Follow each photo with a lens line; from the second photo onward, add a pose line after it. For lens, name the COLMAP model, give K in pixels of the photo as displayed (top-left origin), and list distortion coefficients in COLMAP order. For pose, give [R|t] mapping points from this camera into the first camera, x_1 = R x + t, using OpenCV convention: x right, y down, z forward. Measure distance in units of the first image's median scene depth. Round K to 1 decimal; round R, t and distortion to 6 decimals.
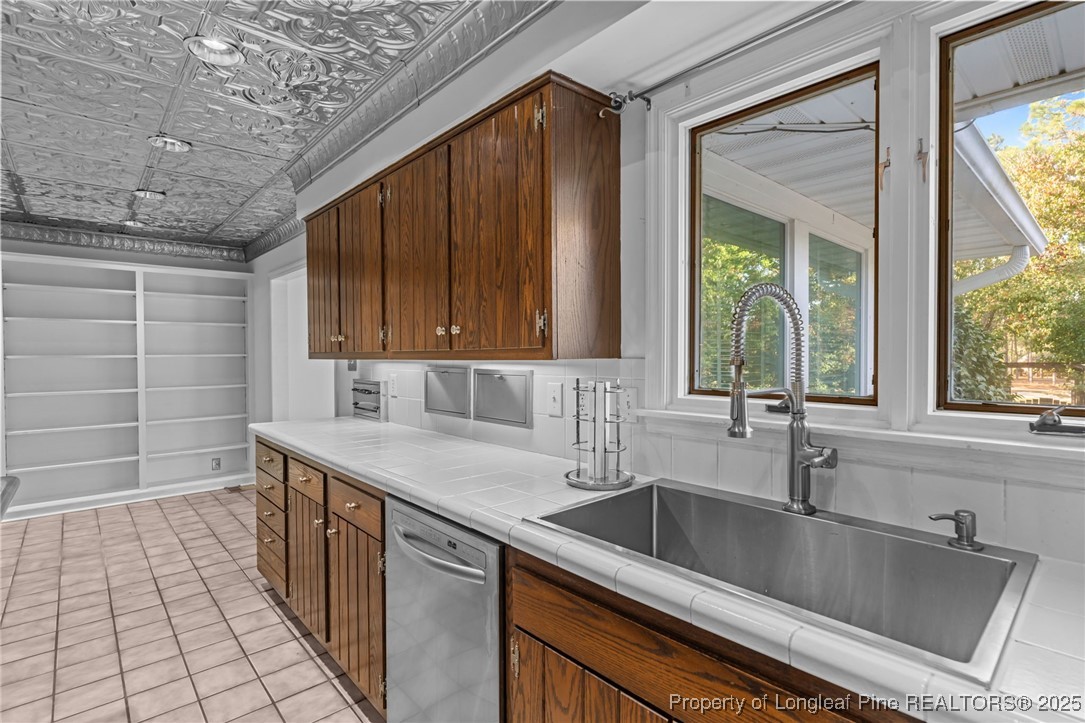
lens RADIAL K [[516.6, 0, 542.5], [0, 516.6, 361.5], [0, 0, 1]] dist [-0.002469, -0.000461]
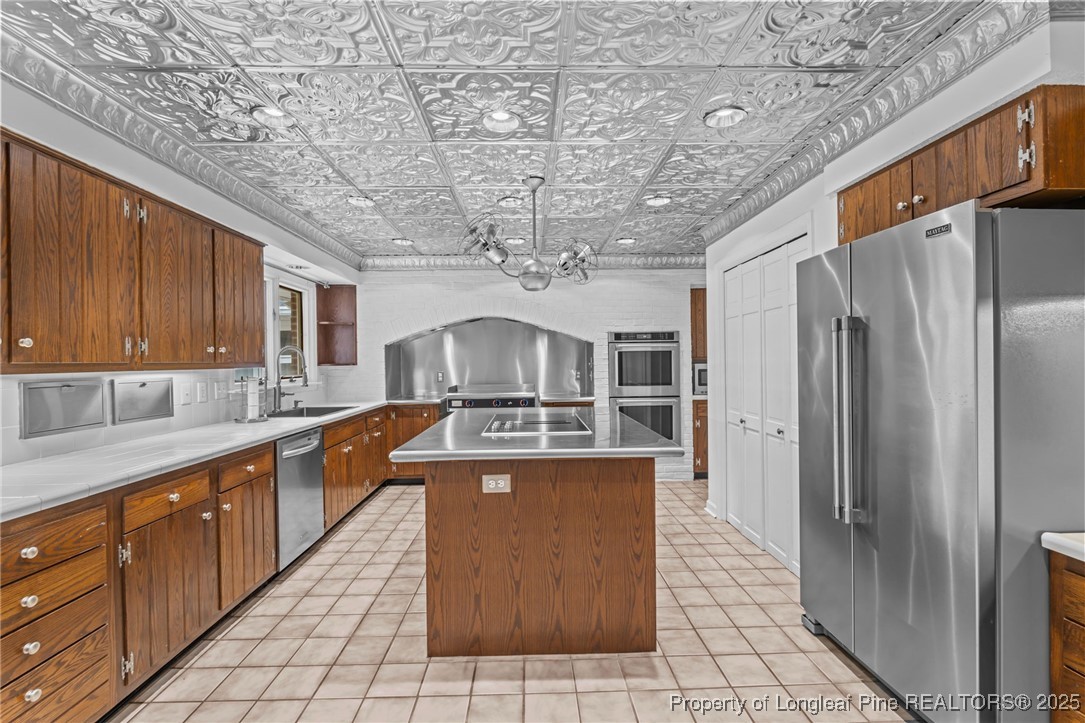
lens RADIAL K [[516.6, 0, 542.5], [0, 516.6, 361.5], [0, 0, 1]] dist [-0.002469, -0.000461]
pose [[-0.759035, 0.011908, 0.650941, -1.888633], [0.025224, 0.999620, 0.011126, -0.017509], [-0.650561, 0.024865, -0.759047, 1.507430]]
